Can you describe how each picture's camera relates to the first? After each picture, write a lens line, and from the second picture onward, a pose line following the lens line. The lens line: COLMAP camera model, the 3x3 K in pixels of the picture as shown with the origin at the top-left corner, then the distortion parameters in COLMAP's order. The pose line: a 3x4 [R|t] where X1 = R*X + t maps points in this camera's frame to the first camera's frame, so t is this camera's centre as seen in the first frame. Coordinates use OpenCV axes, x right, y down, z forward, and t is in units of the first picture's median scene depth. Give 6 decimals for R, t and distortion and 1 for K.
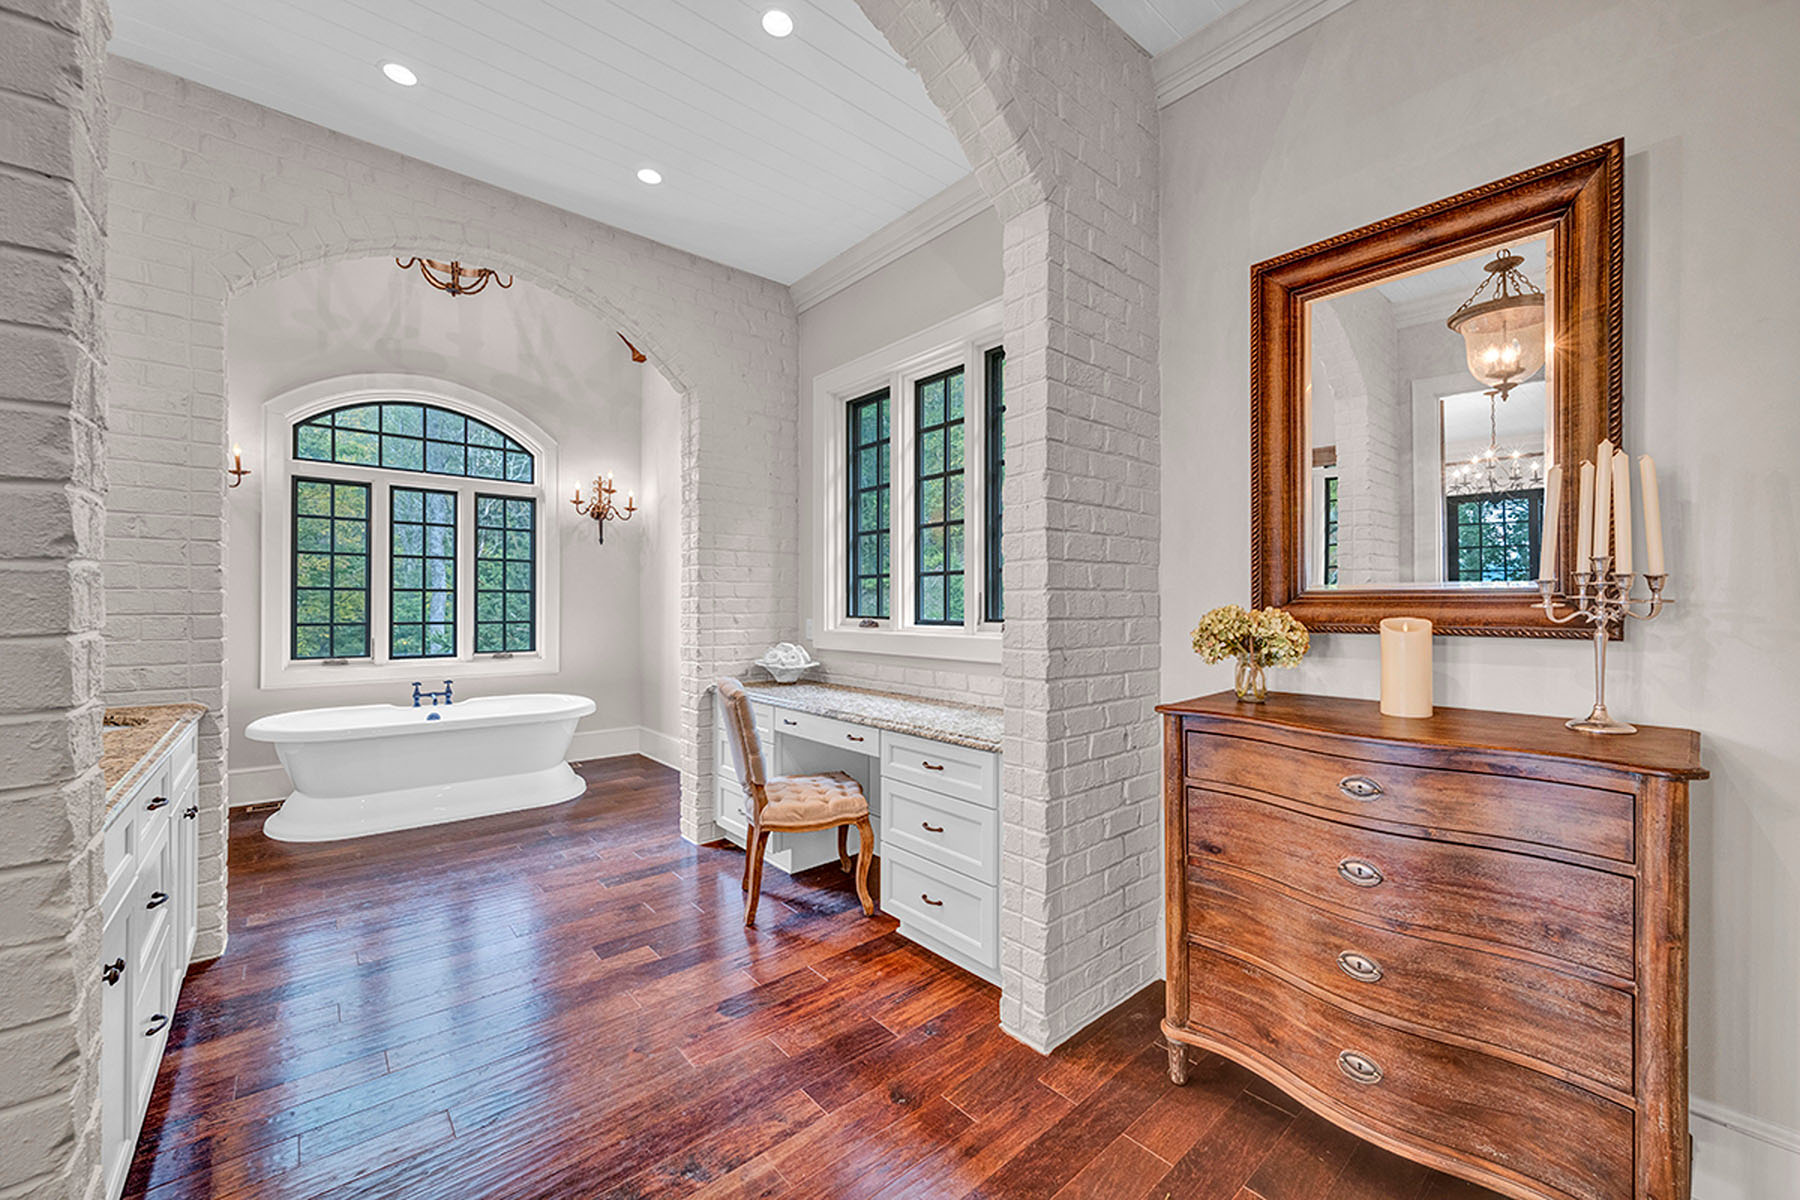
lens RADIAL K [[706.4, 0, 901.1], [0, 706.4, 603.1], [0, 0, 1]] dist [0.000610, 0.000211]
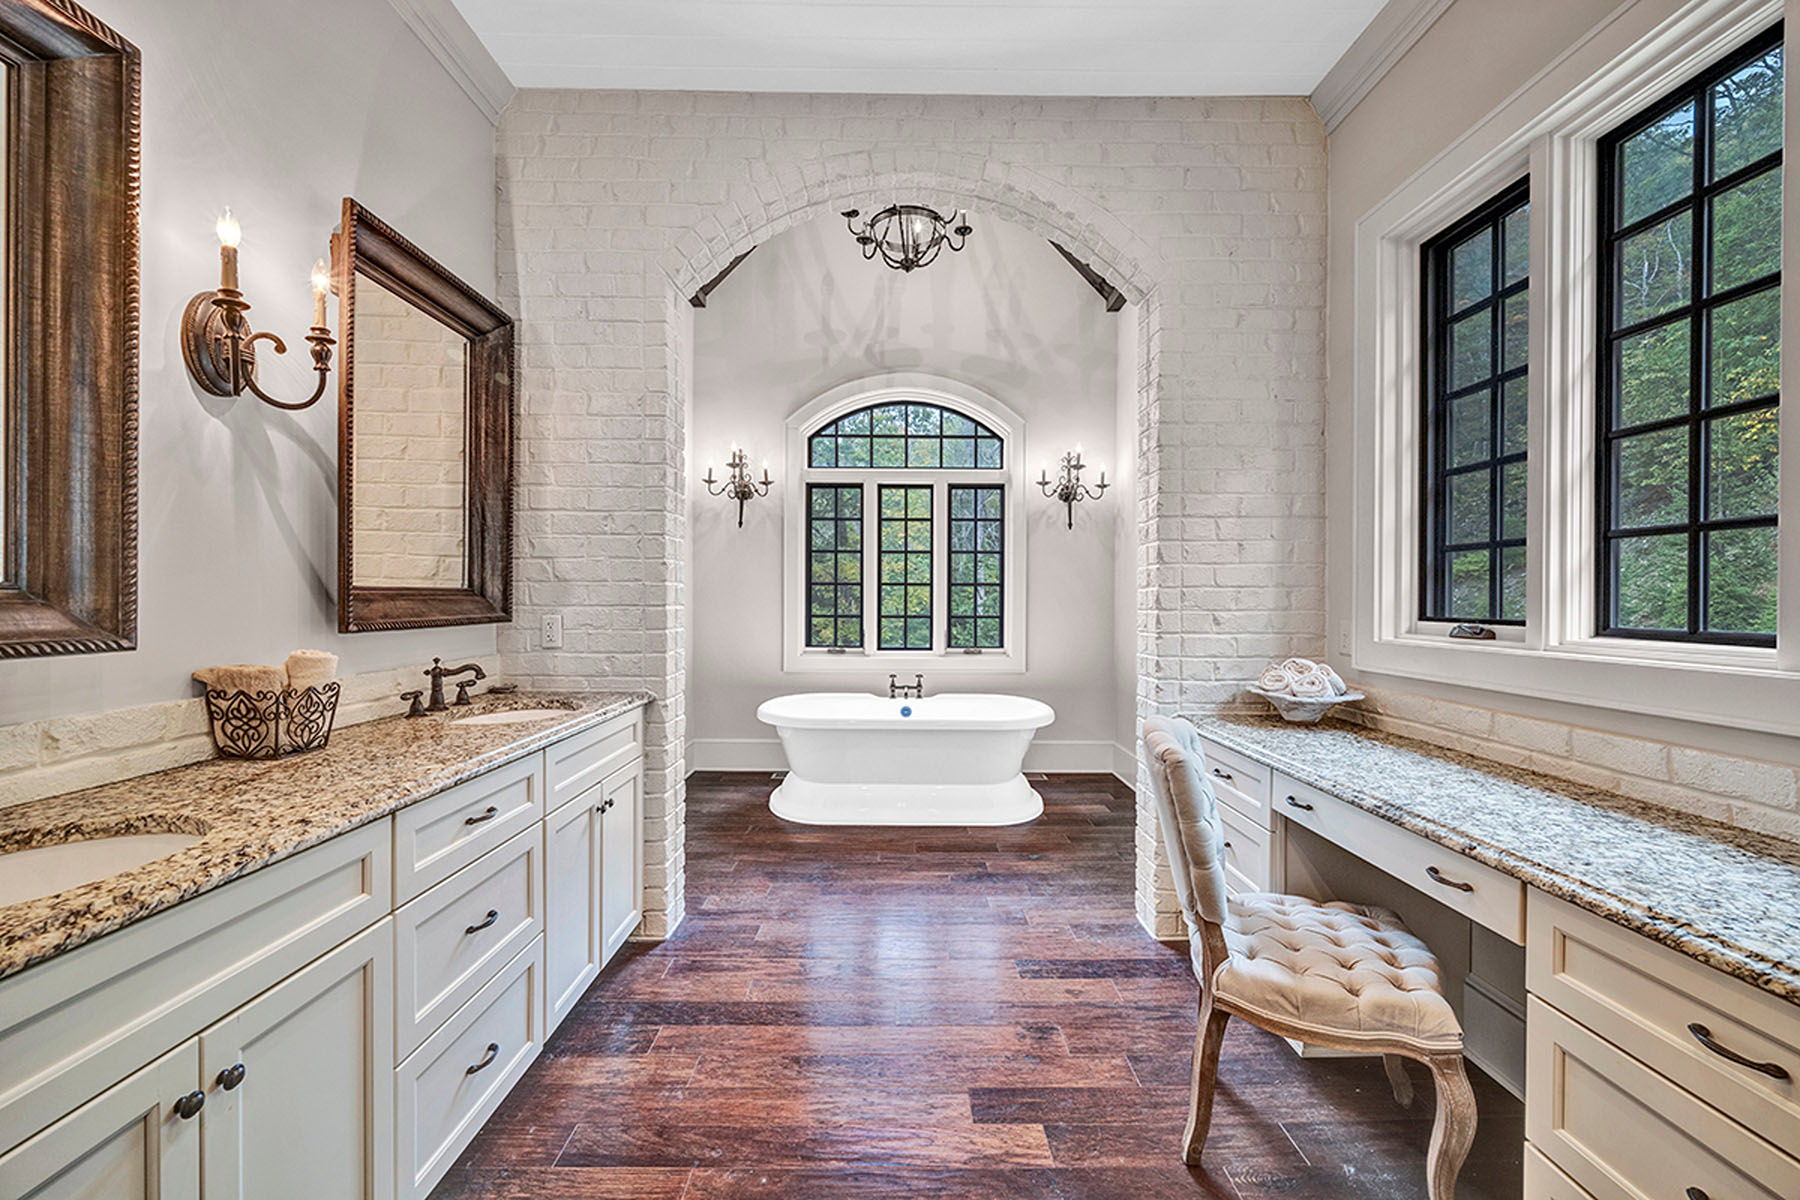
lens RADIAL K [[706.4, 0, 898.2], [0, 706.4, 603.4], [0, 0, 1]] dist [0.000610, 0.000211]
pose [[0.762743, 0.005104, -0.646681, -0.028313], [-0.000258, 0.999971, 0.007588, 0.002720], [0.646701, -0.005621, 0.762723, 0.275593]]
